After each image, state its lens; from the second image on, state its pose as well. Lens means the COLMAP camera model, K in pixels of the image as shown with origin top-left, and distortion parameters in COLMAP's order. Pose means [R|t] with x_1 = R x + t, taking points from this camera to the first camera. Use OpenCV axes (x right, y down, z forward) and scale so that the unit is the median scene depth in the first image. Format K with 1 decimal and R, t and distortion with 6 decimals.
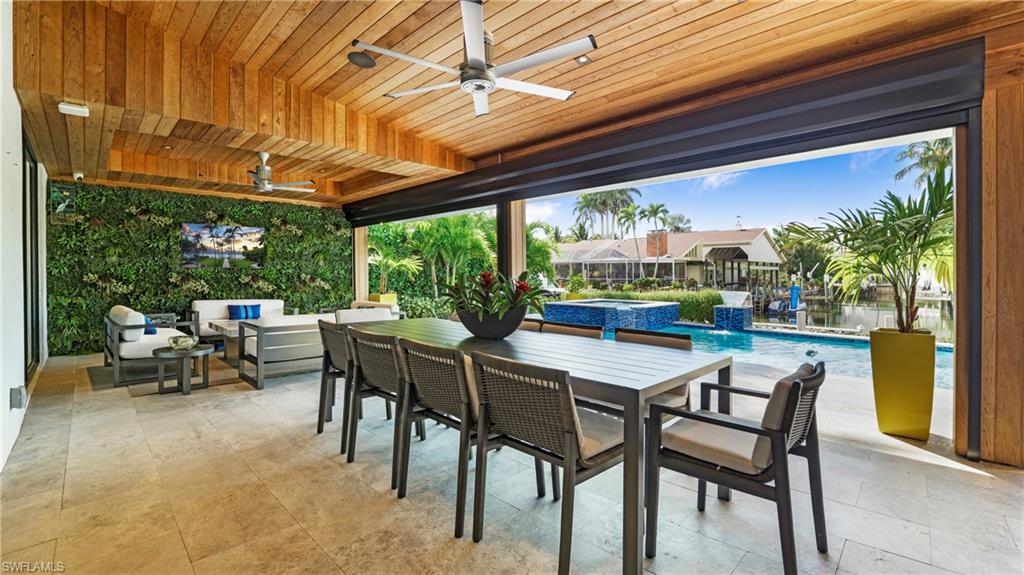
lens RADIAL K [[454.2, 0, 513.1], [0, 454.2, 280.7], [0, 0, 1]] dist [-0.000083, -0.000641]
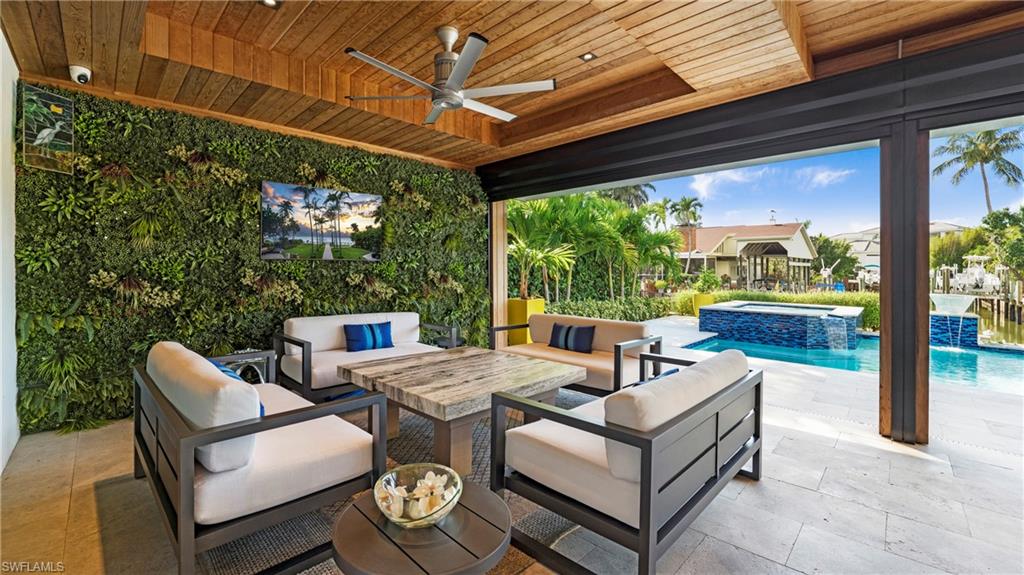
lens RADIAL K [[433.8, 0, 508.9], [0, 433.8, 275.0], [0, 0, 1]] dist [-0.016683, 0.000796]
pose [[0.999905, -0.000877, 0.013730, -0.414623], [0.000918, 0.999995, -0.002979, -0.006851], [-0.013727, 0.002991, 0.999901, 0.442173]]
